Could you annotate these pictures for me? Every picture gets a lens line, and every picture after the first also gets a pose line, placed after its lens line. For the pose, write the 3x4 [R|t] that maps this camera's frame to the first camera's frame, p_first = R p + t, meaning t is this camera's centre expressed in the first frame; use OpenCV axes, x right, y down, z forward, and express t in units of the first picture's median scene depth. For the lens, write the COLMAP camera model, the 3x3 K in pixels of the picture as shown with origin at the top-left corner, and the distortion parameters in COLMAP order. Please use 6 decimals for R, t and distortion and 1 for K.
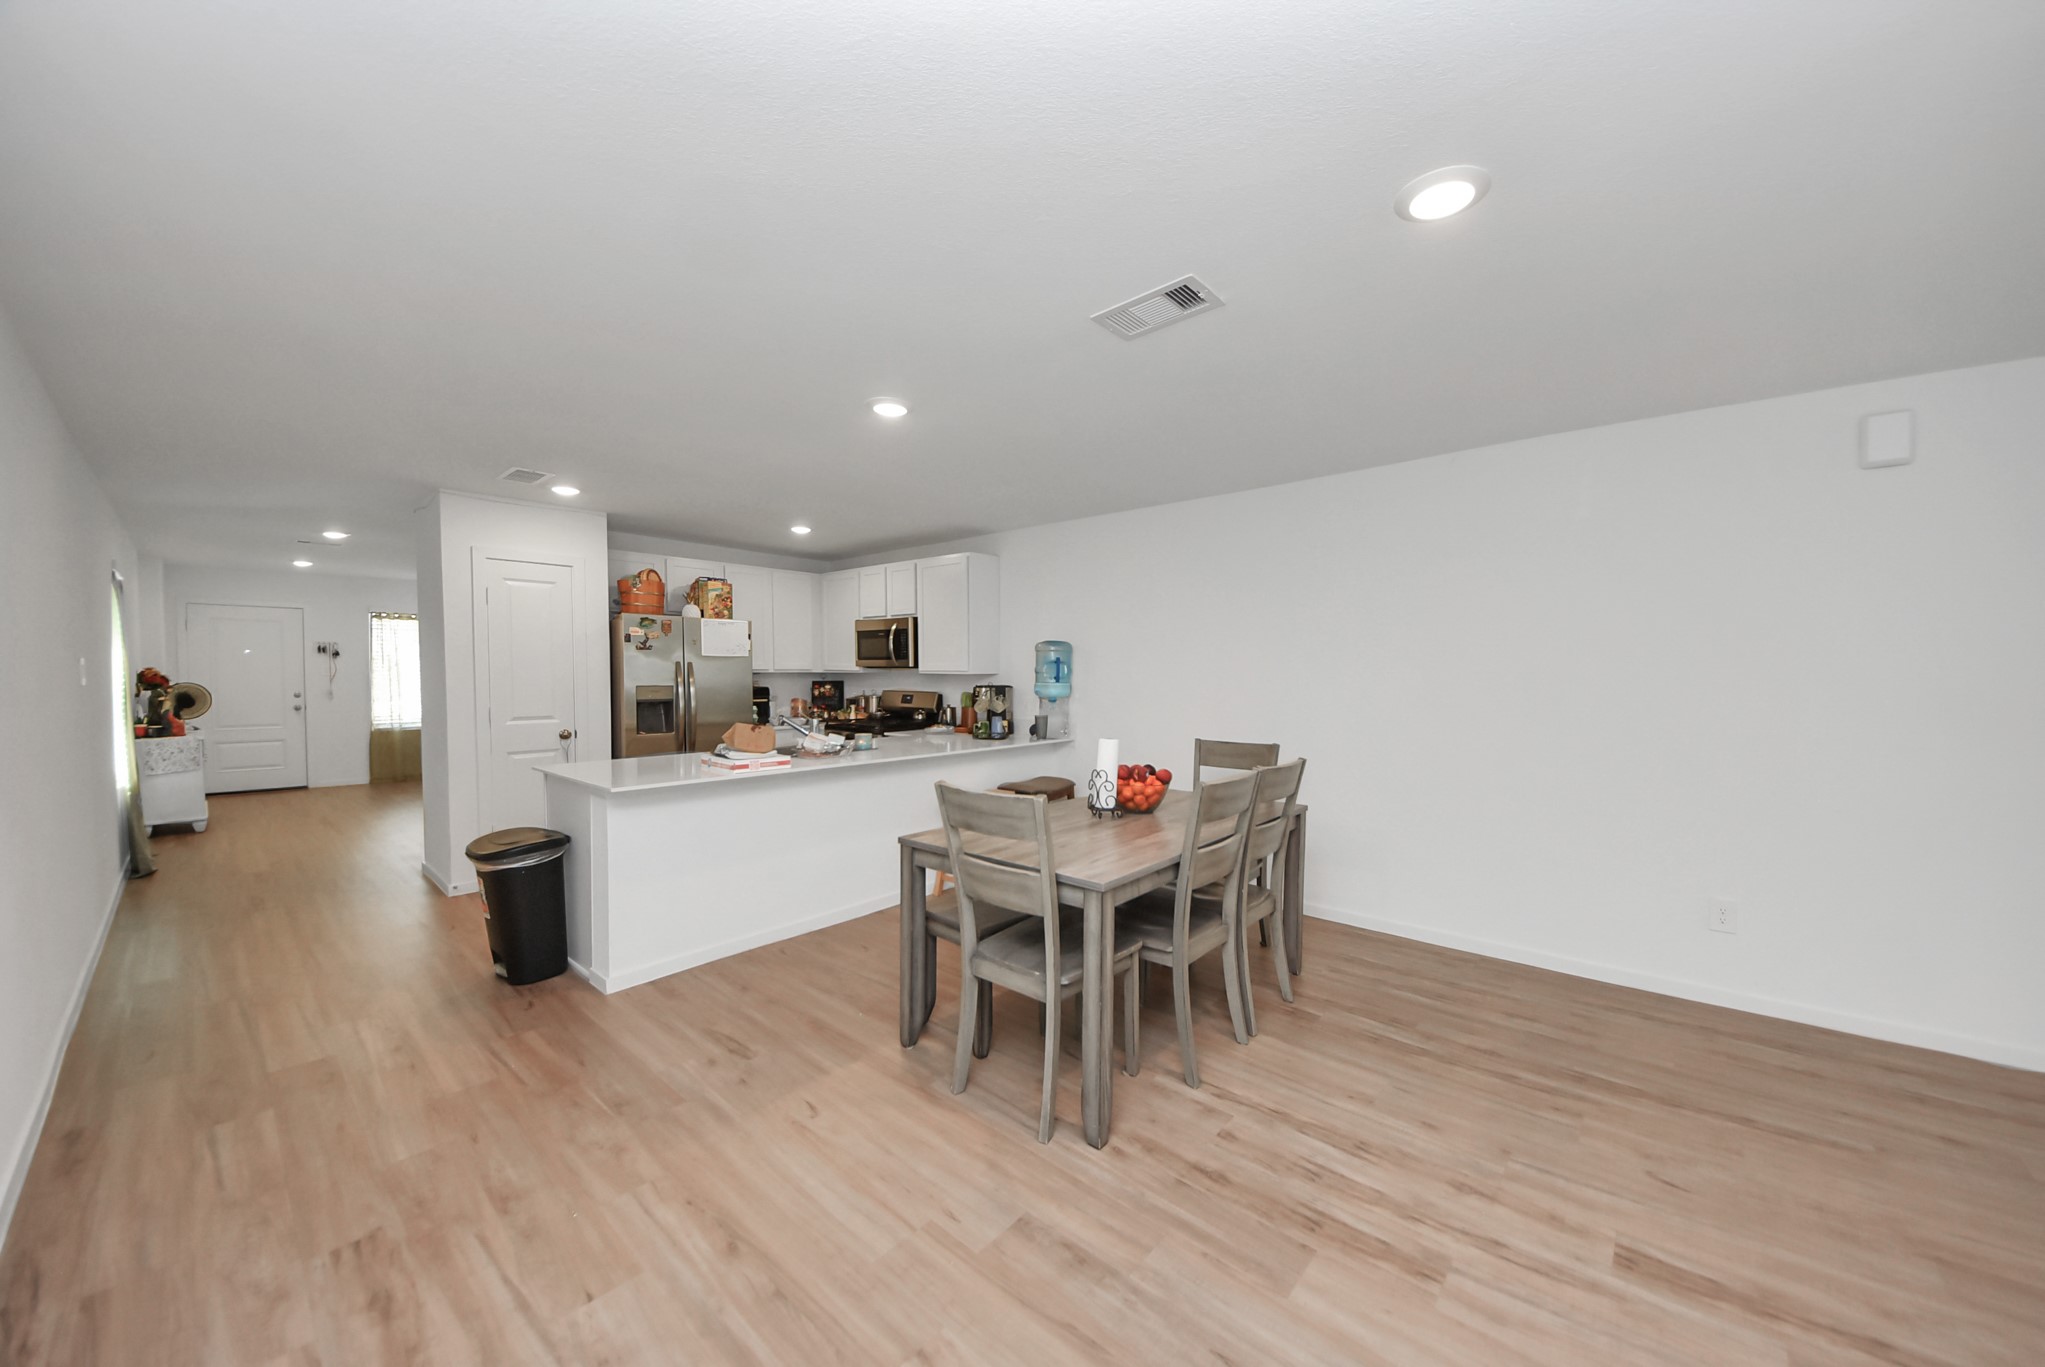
lens RADIAL K [[723.4, 0, 1038.2], [0, 723.4, 694.6], [0, 0, 1]] dist [0.031713, -0.019013]
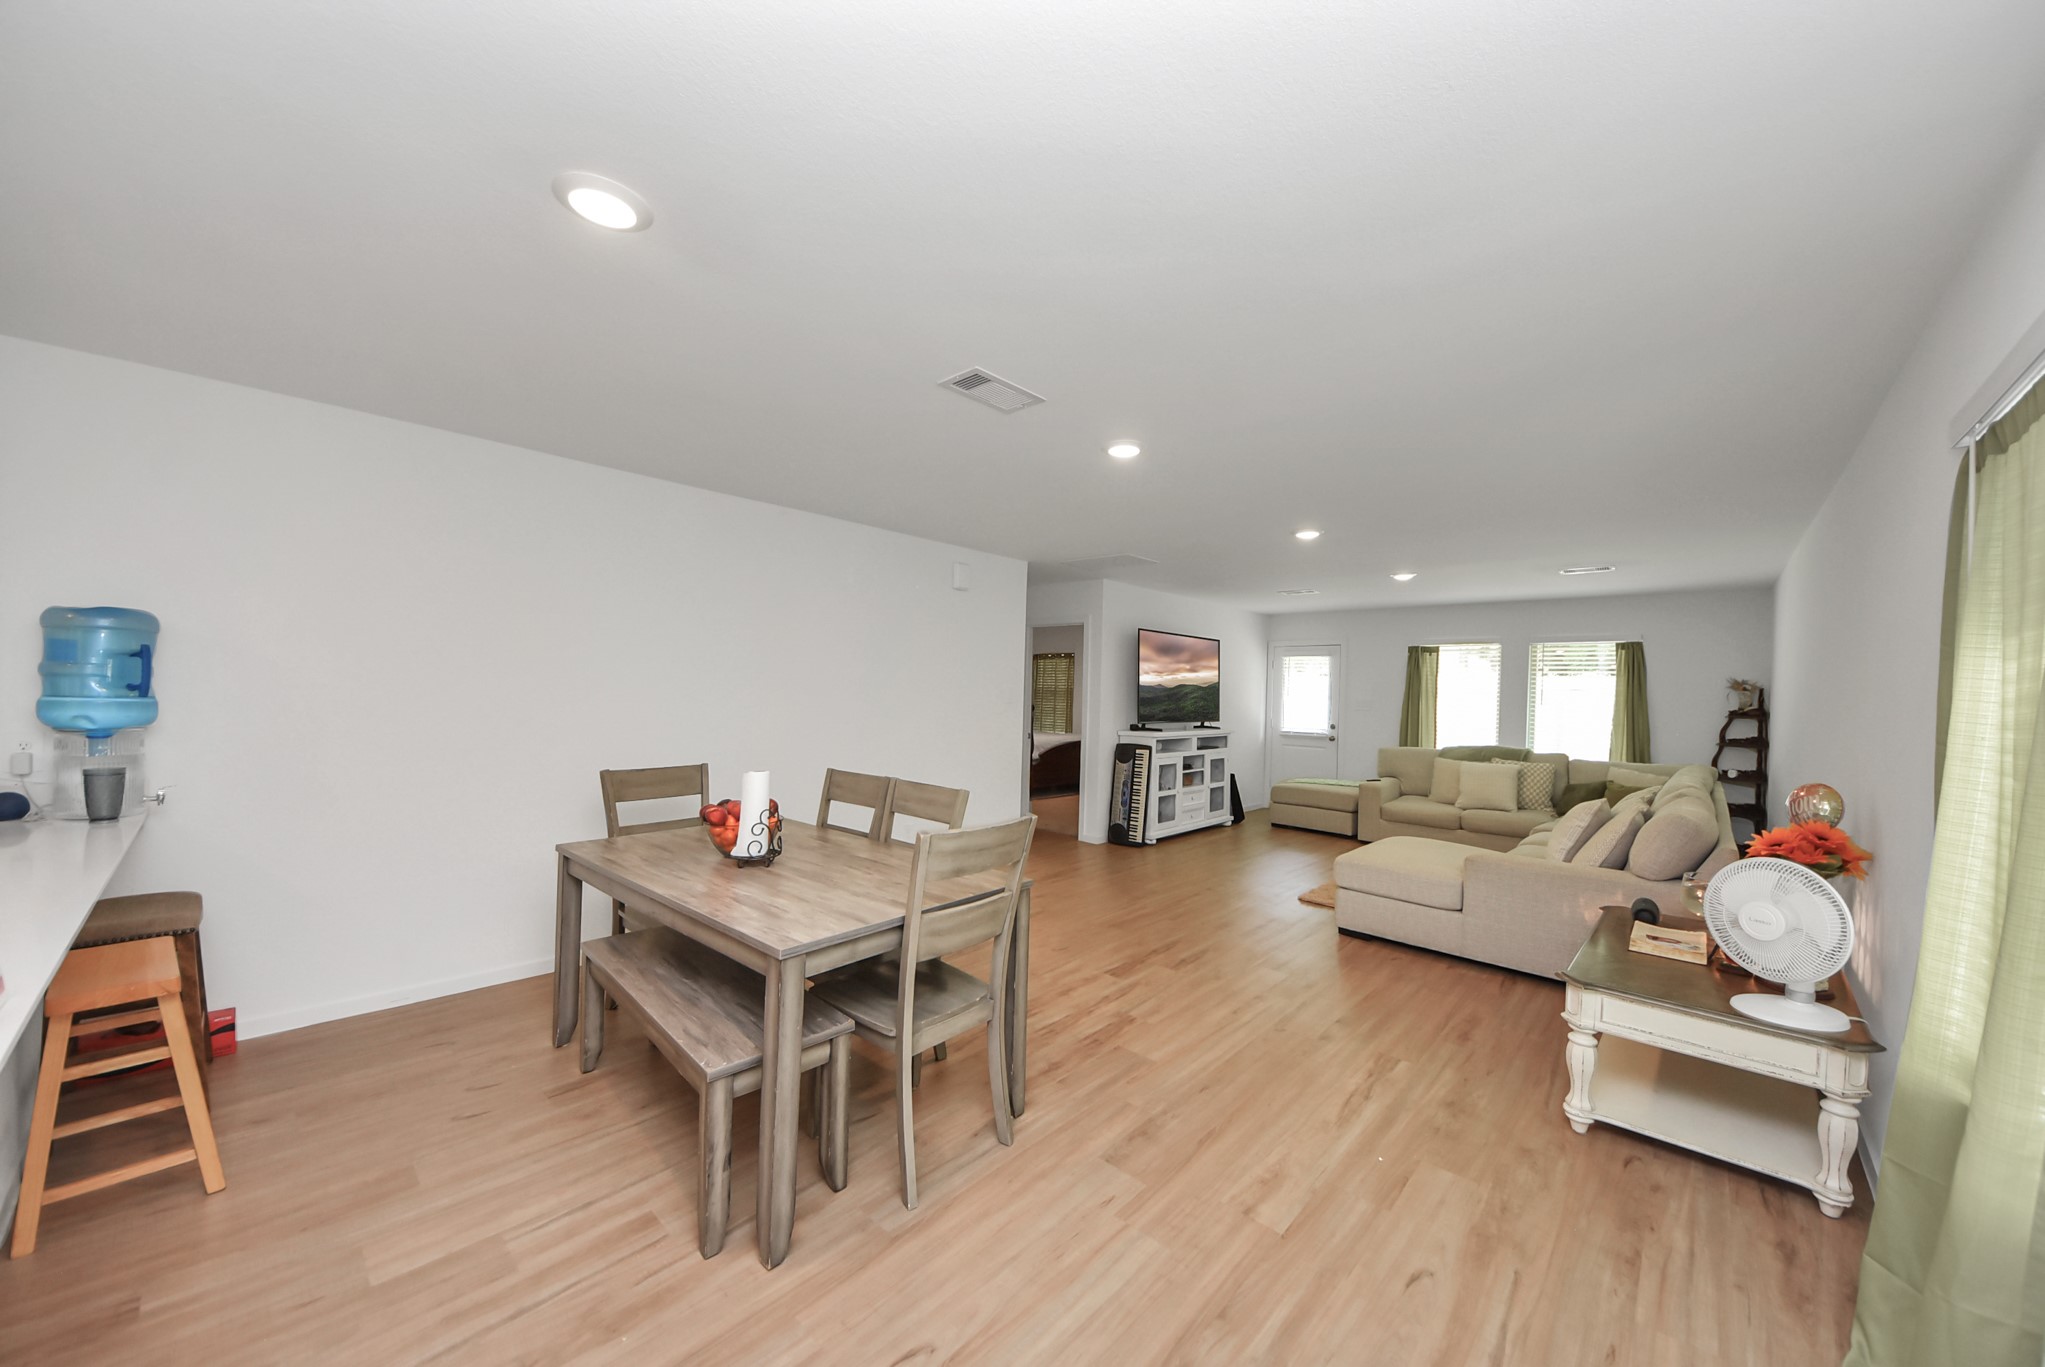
lens RADIAL K [[723.4, 0, 1038.2], [0, 723.4, 694.6], [0, 0, 1]] dist [0.031713, -0.019013]
pose [[0.025551, -0.007646, 0.999644, -0.431741], [0.005623, 0.999956, 0.007504, -0.018245], [-0.999658, 0.005429, 0.025593, 0.384163]]
